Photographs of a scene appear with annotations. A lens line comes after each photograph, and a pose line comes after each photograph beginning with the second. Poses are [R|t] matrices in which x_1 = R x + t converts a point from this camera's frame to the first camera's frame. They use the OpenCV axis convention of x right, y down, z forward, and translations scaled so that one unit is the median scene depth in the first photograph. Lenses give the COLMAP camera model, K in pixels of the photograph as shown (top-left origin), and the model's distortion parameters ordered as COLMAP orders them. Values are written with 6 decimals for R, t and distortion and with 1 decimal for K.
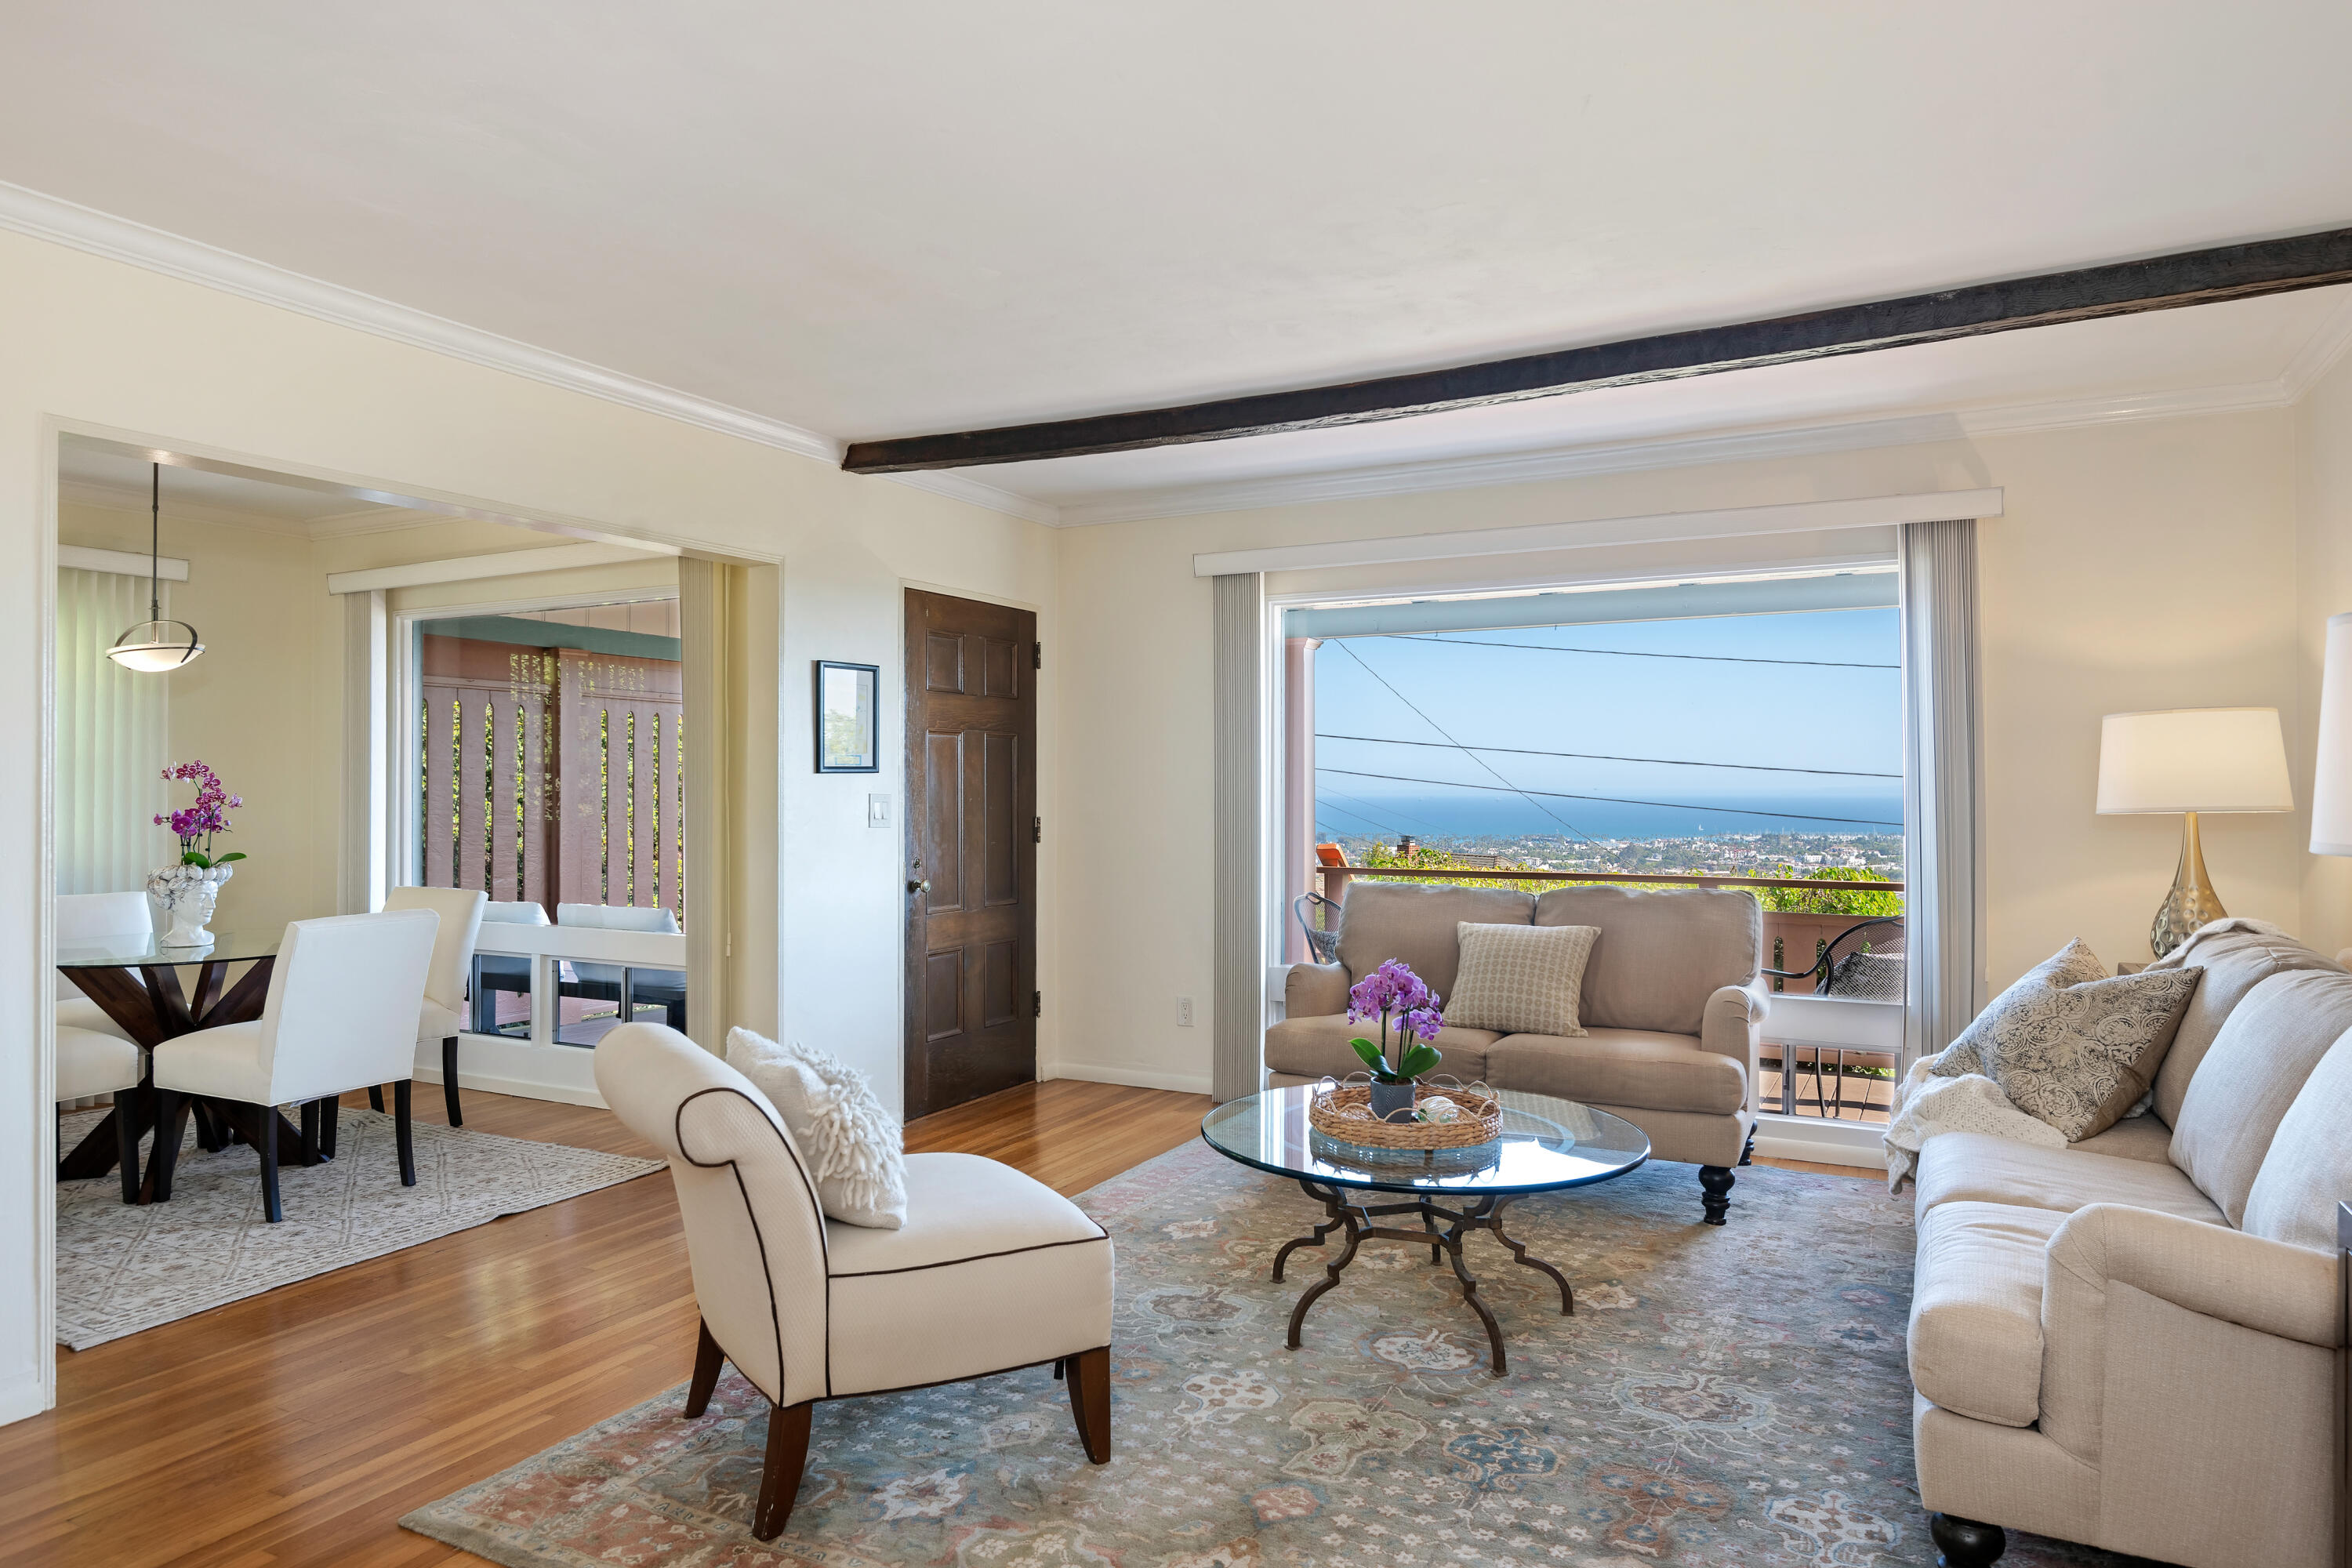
lens RADIAL K [[1468.7, 0, 1171.6], [0, 1468.7, 773.2], [0, 0, 1]] dist [0.001890, -0.006837]
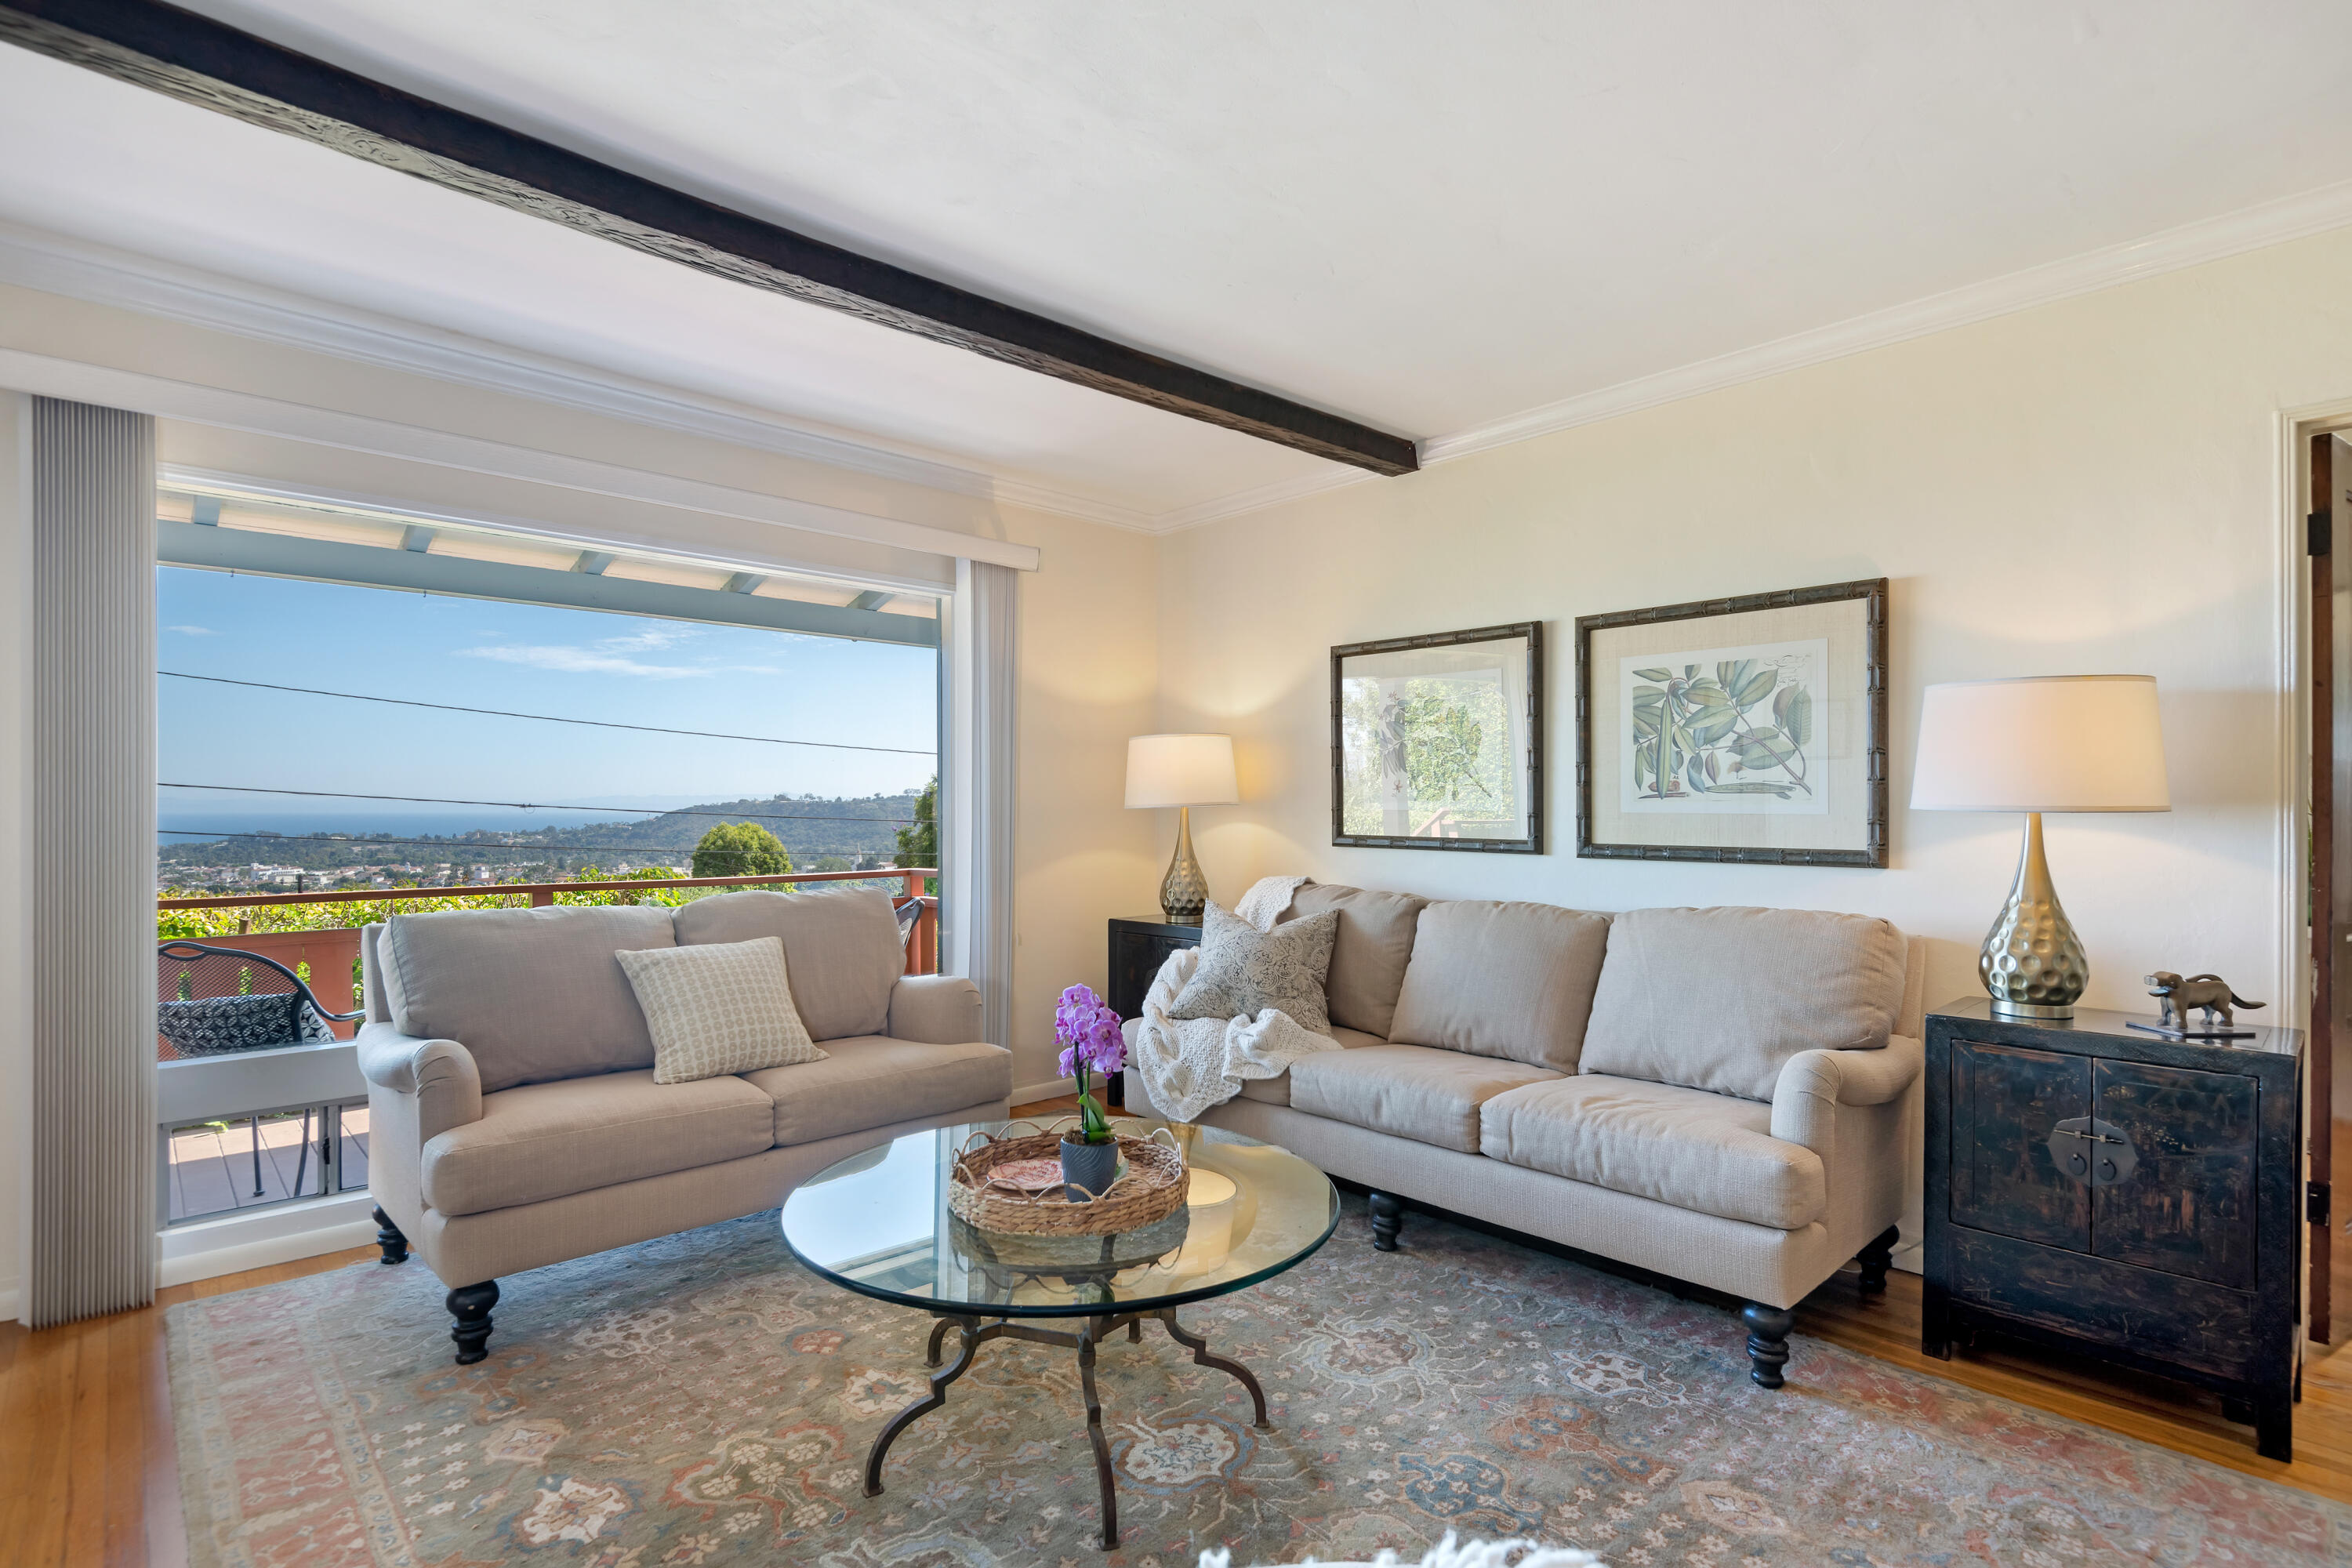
lens RADIAL K [[1139.0, 0, 1191.3], [0, 1139.0, 811.5], [0, 0, 1]] dist [0.001321, -0.001665]
pose [[0.320410, -0.002535, 0.947276, -0.337607], [-0.011329, 0.999915, 0.006508, 0.023281], [-0.947211, -0.012817, 0.320354, 0.619850]]
